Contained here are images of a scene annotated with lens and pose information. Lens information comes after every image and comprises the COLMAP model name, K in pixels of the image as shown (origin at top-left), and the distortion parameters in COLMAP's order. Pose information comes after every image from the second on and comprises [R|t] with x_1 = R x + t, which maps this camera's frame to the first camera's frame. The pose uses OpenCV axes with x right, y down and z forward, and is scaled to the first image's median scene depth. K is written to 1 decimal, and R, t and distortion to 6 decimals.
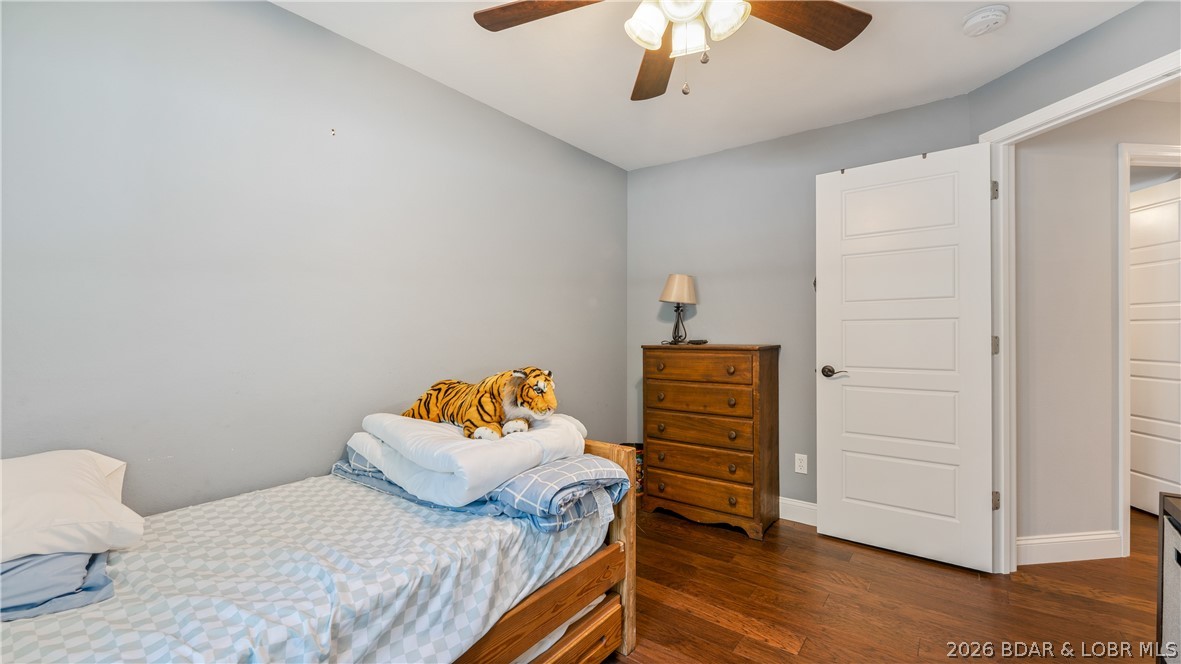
lens RADIAL K [[489.7, 0, 591.3], [0, 489.7, 333.9], [0, 0, 1]] dist [0.006363, -0.002671]
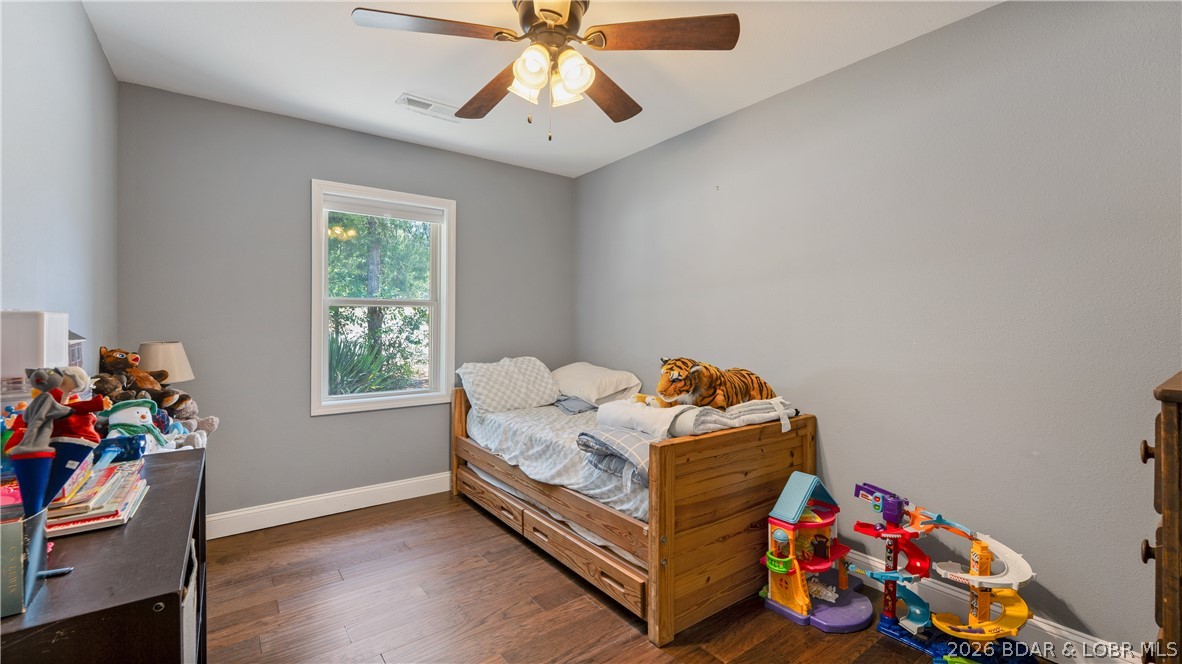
lens RADIAL K [[490.1, 0, 591.0], [0, 490.1, 328.5], [0, 0, 1]] dist [0.006363, -0.002671]
pose [[-0.294540, 0.003558, -0.955632, 1.348043], [-0.000110, 0.999993, 0.003757, -0.007086], [0.955639, 0.001212, -0.294538, 1.460448]]
